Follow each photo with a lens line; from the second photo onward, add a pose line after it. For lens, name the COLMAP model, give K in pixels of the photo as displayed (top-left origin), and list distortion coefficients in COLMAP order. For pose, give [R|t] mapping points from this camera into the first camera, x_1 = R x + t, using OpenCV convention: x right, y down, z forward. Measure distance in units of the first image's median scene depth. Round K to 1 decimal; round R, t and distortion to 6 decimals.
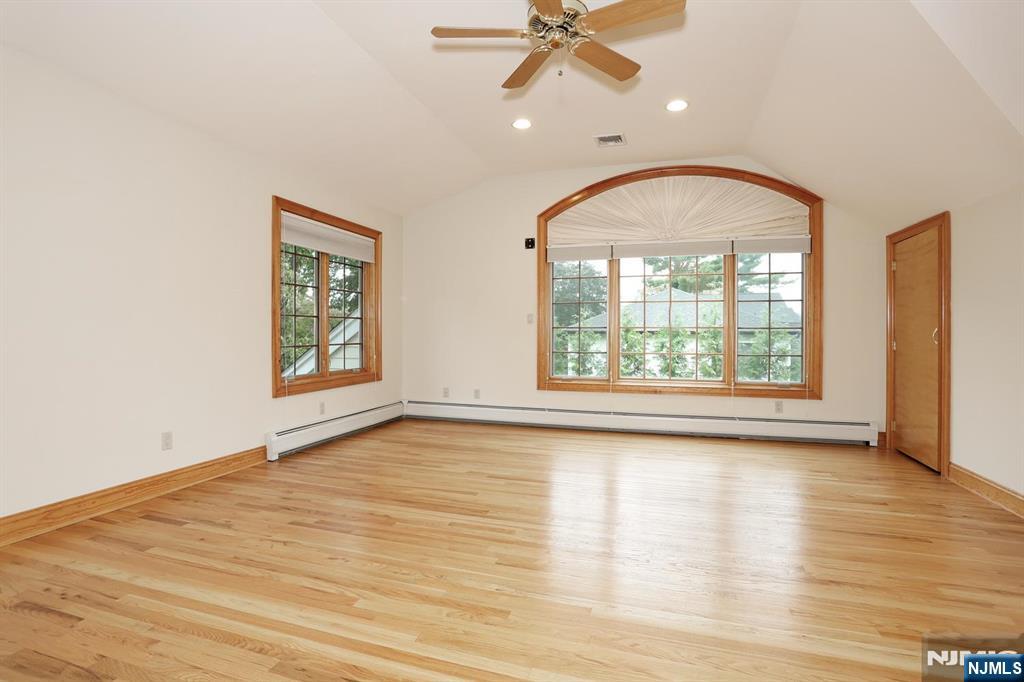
lens RADIAL K [[496.5, 0, 507.7], [0, 496.5, 338.0], [0, 0, 1]] dist [-0.073695, 0.029916]
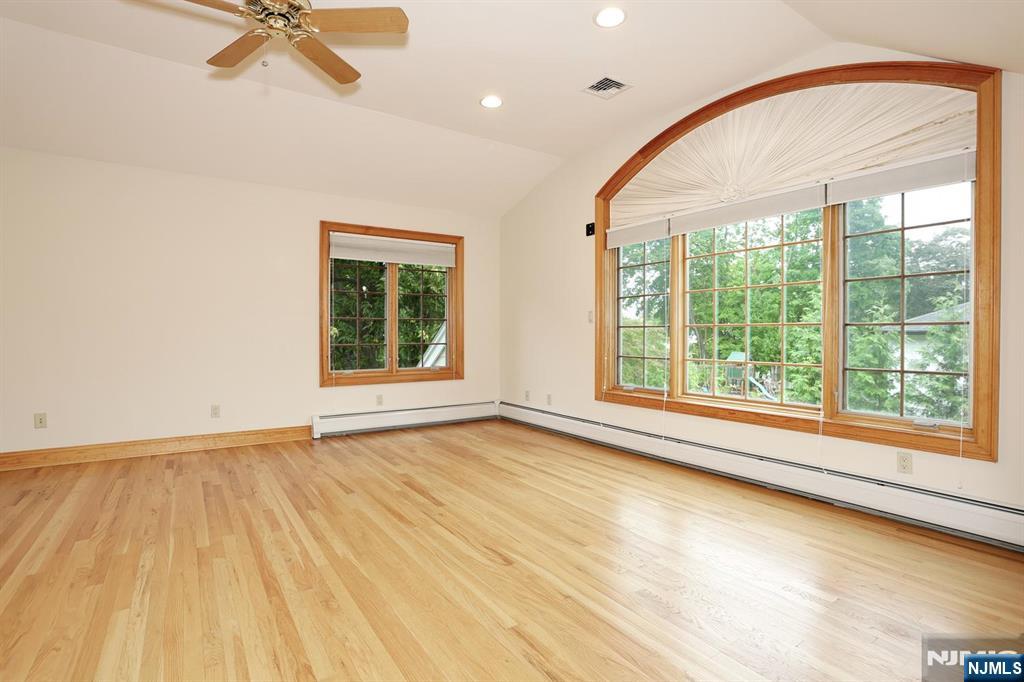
lens RADIAL K [[496.5, 0, 507.7], [0, 496.5, 338.0], [0, 0, 1]] dist [-0.073695, 0.029916]
pose [[0.785194, 0.003493, -0.619240, 0.541629], [-0.005576, 0.999983, -0.001430, -0.000284], [0.619225, 0.004576, 0.785201, 0.278186]]
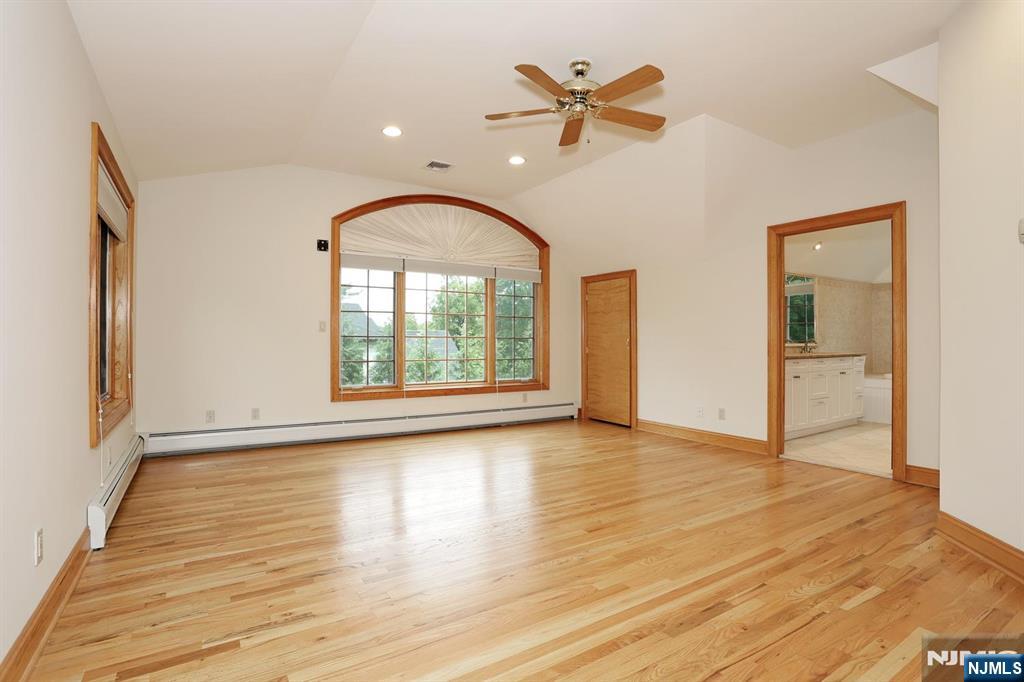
lens RADIAL K [[498.1, 0, 505.5], [0, 498.1, 340.9], [0, 0, 1]] dist [-0.088684, 0.042509]
pose [[0.640469, 0.000282, 0.767984, -0.515716], [0.006146, 0.999966, -0.005493, -0.005488], [-0.767960, 0.008238, 0.640445, 0.174517]]
